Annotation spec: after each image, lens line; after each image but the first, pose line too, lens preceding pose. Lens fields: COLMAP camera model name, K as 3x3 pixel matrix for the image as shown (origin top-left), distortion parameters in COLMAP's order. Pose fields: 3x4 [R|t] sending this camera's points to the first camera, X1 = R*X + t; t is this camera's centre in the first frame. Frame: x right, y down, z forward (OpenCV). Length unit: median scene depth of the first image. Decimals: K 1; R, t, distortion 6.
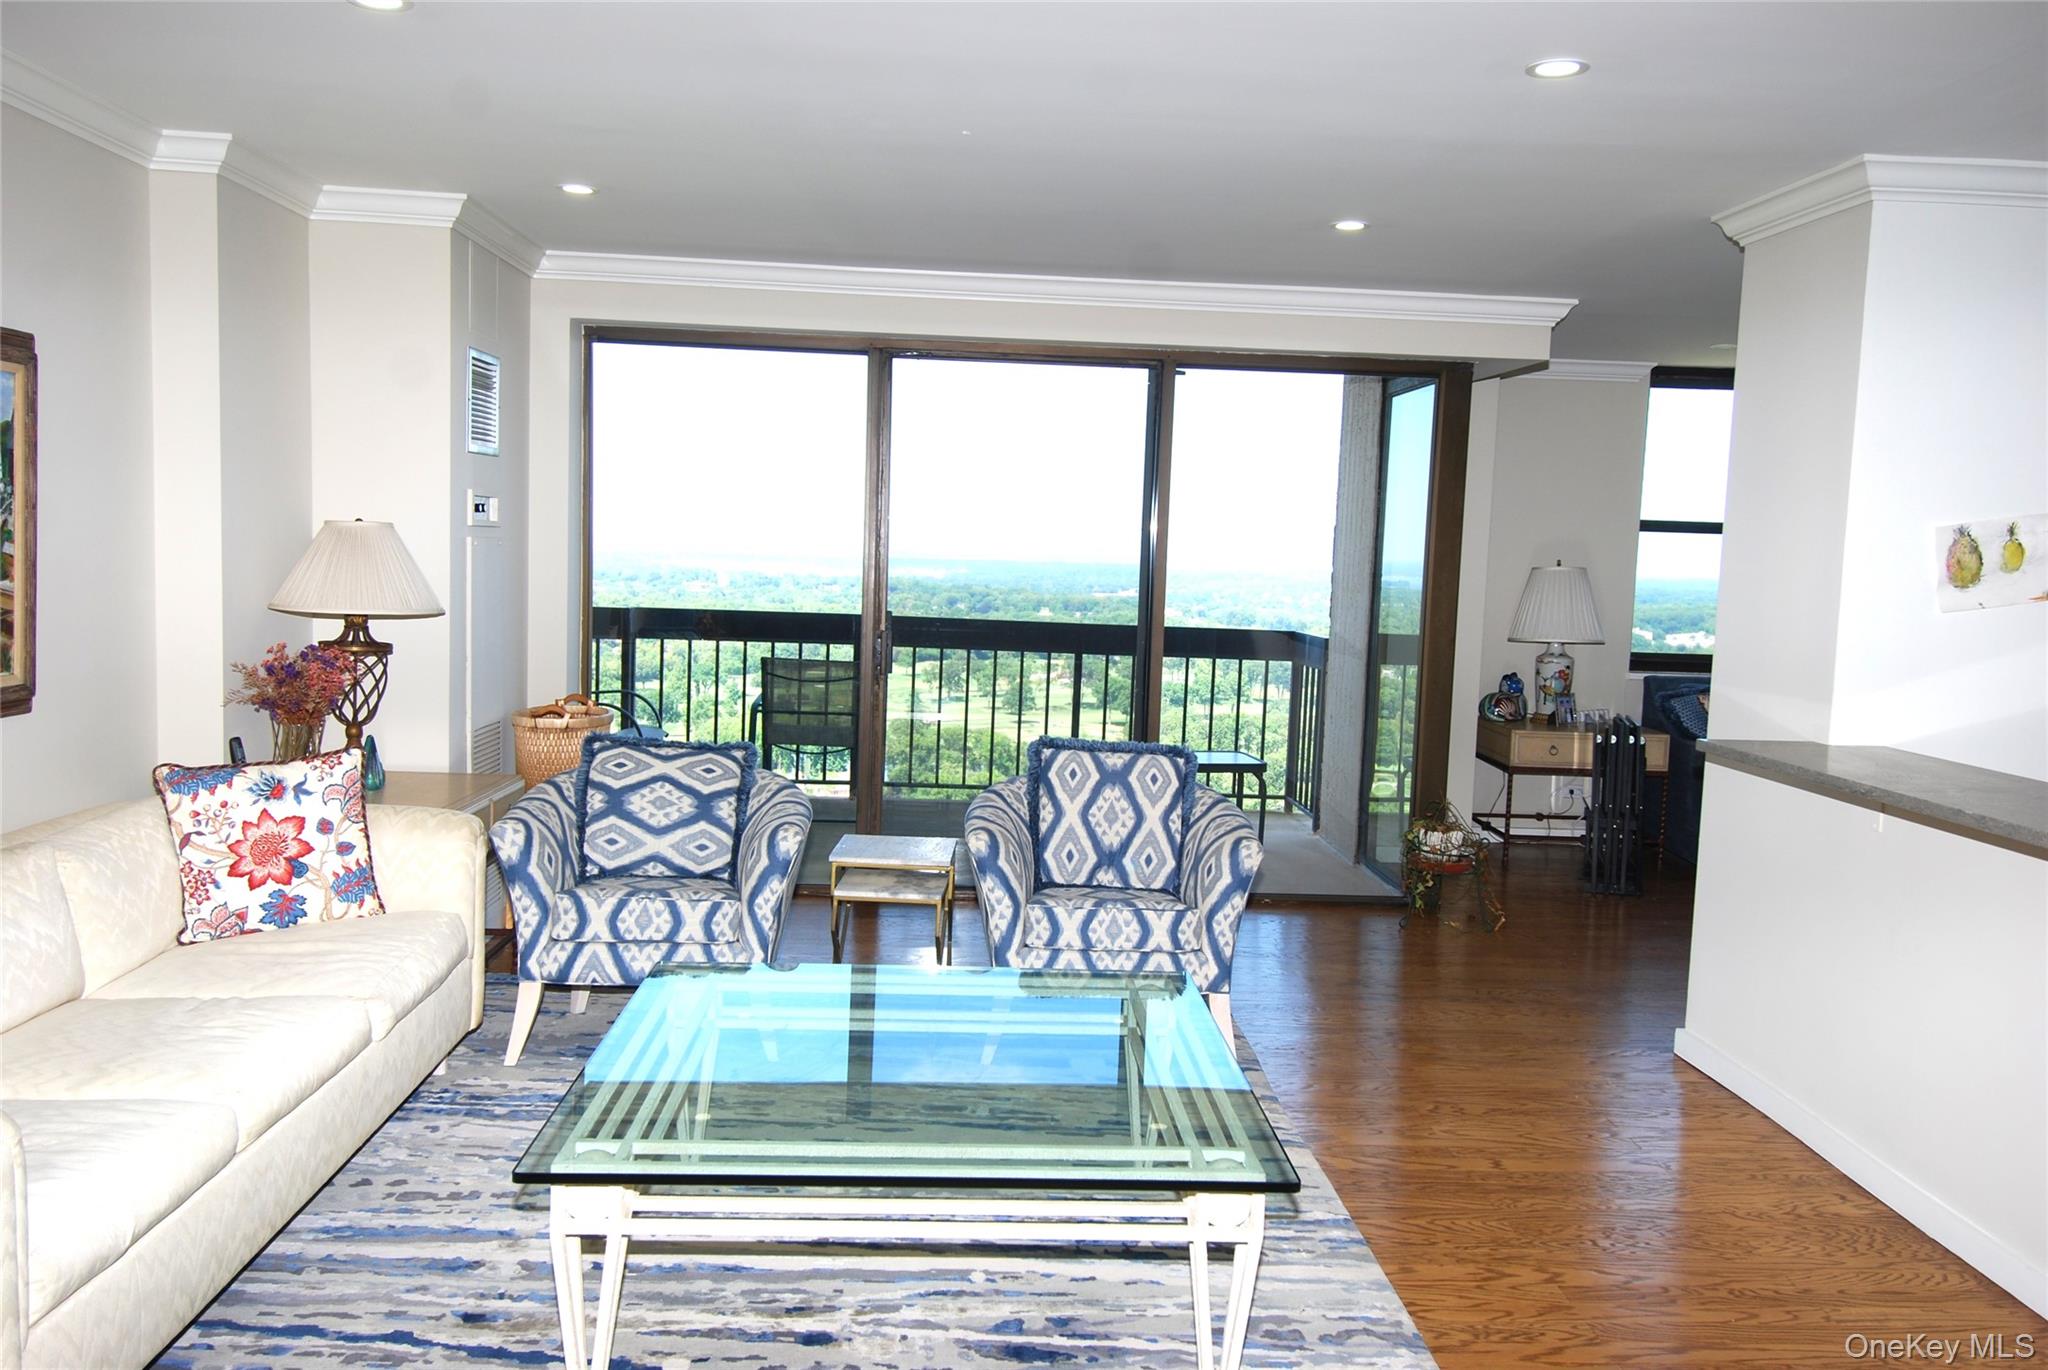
lens RADIAL K [[1604.7, 0, 1030.8], [0, 1604.7, 679.9], [0, 0, 1]] dist [0.072015, -0.073270]
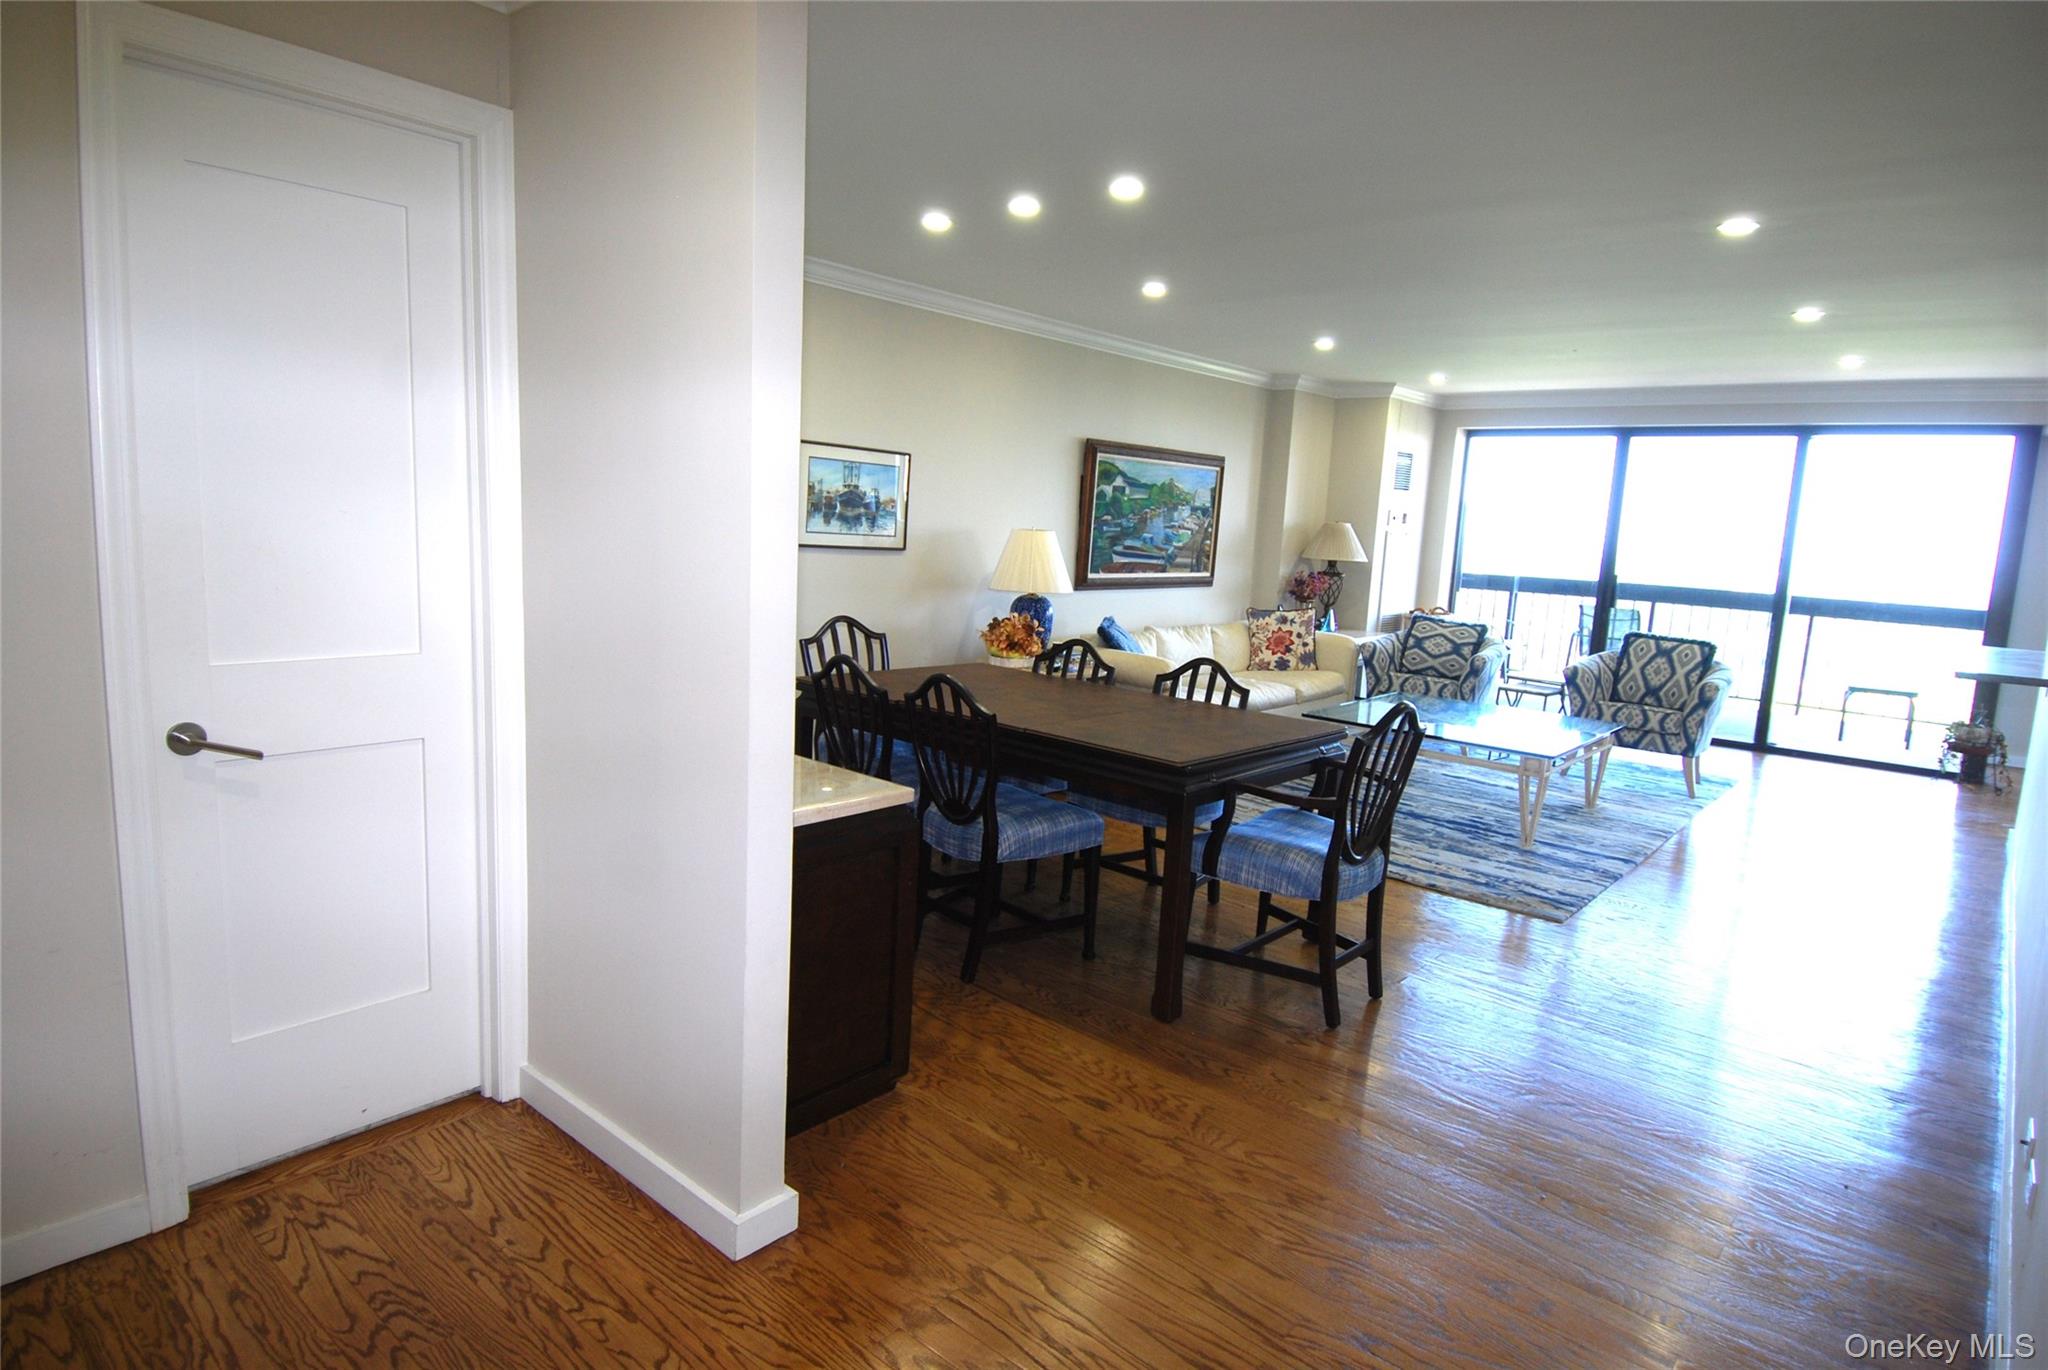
lens RADIAL K [[1103.4, 0, 1059.2], [0, 1103.4, 683.1], [0, 0, 1]] dist [0.057461, -0.058399]
pose [[0.733959, 0.103760, -0.671221, 0.450948], [-0.081492, 0.994576, 0.064637, 0.072450], [0.674287, 0.007258, 0.738434, -0.548370]]
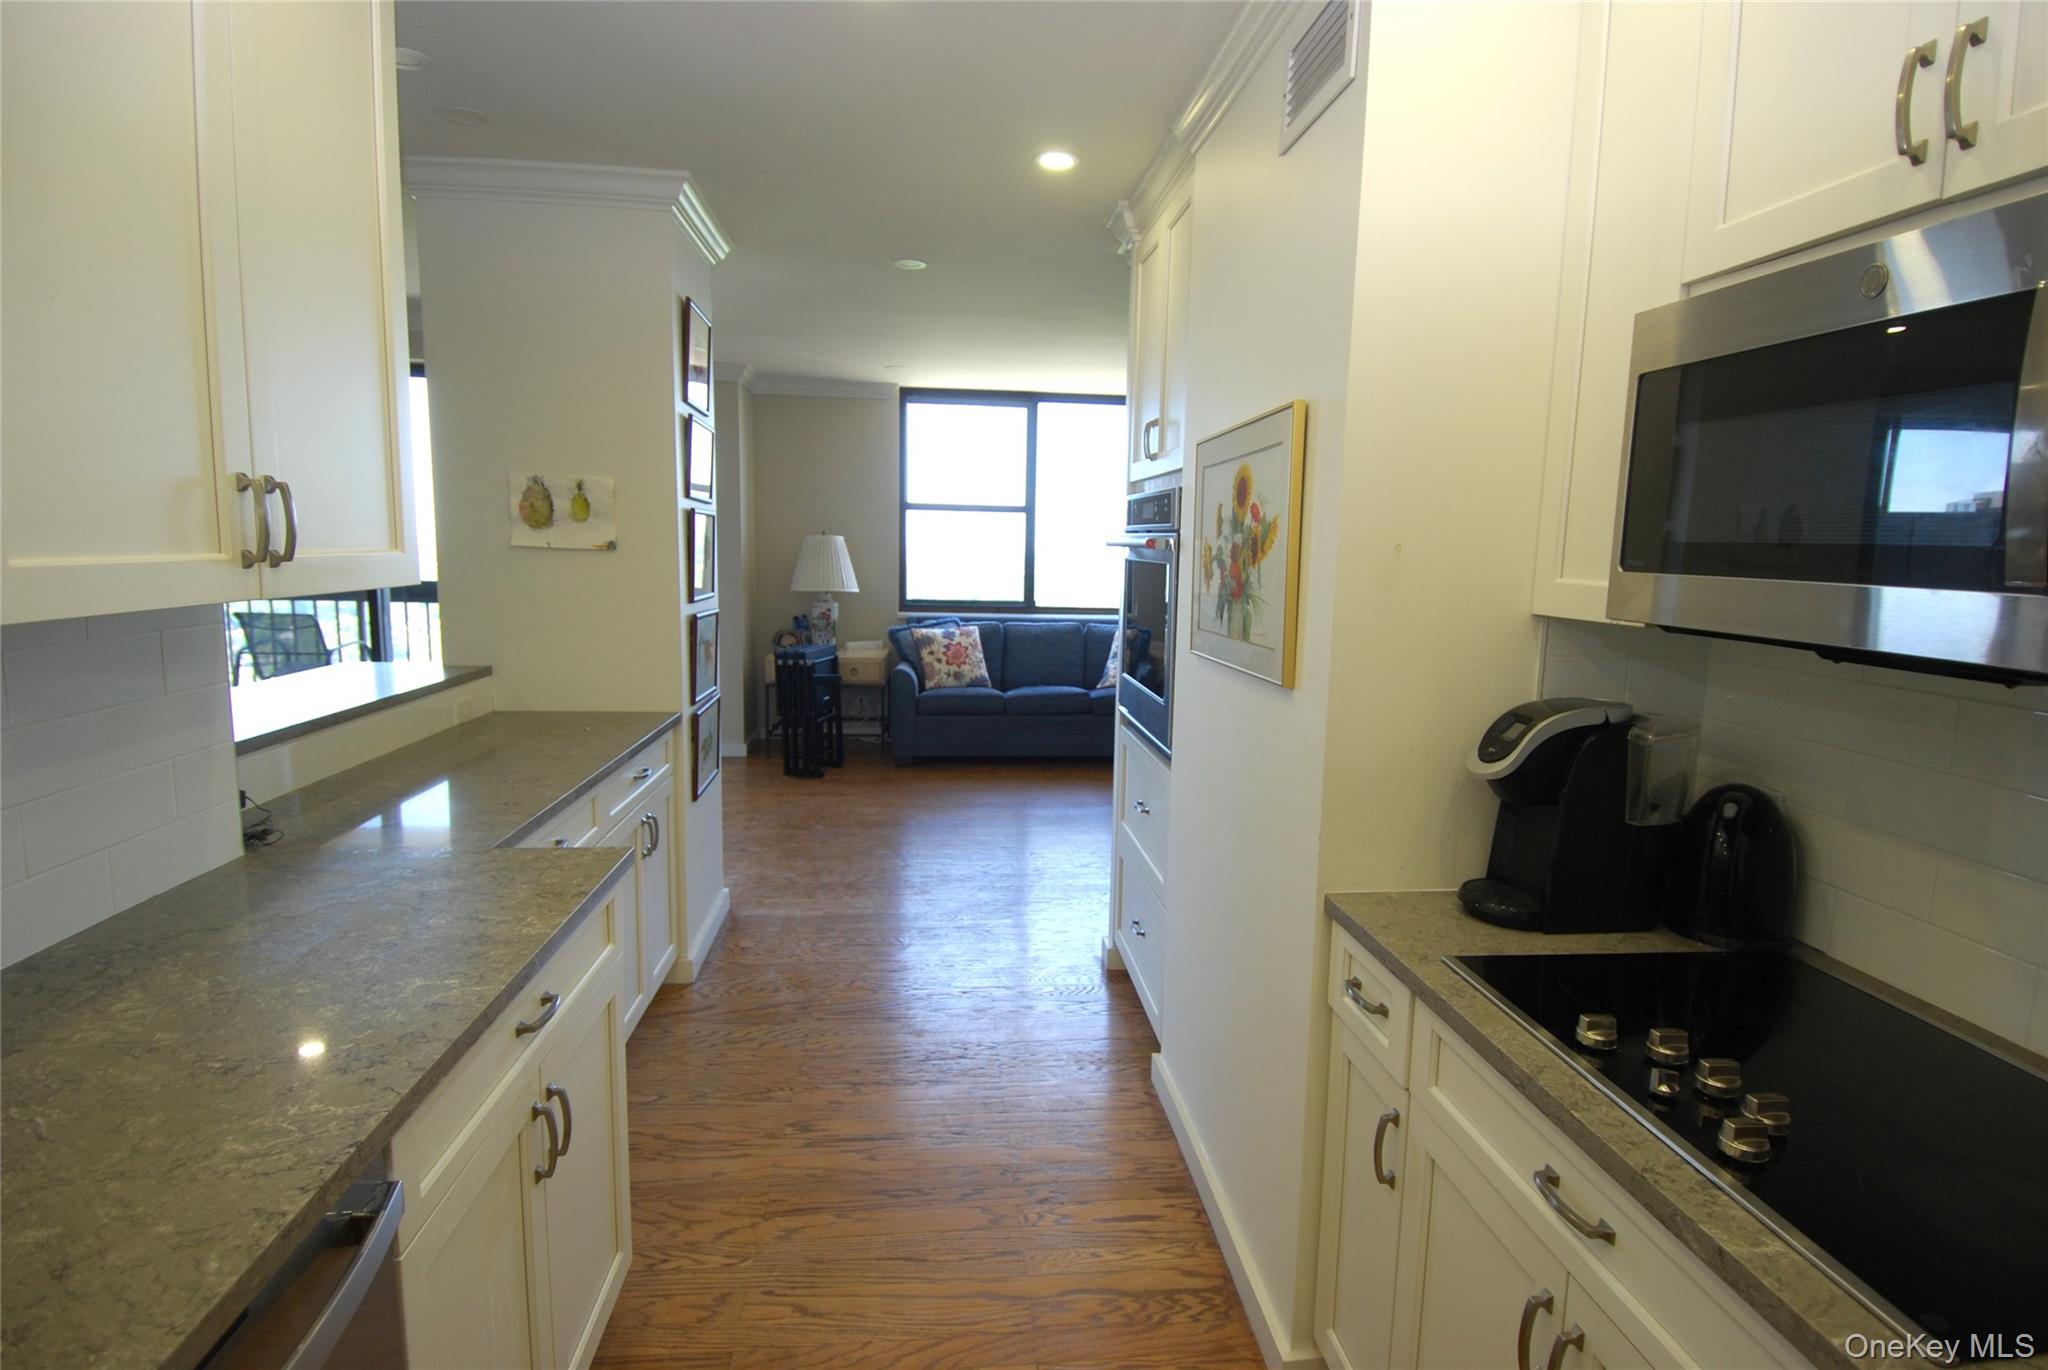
lens RADIAL K [[1058.7, 0, 1041.3], [0, 1058.7, 683.9], [0, 0, 1]] dist [0.056014, -0.061037]
pose [[0.998560, -0.018433, 0.050379, 0.792101], [0.015749, 0.998461, 0.053166, 0.016846], [-0.051282, -0.052296, 0.997314, 0.161316]]
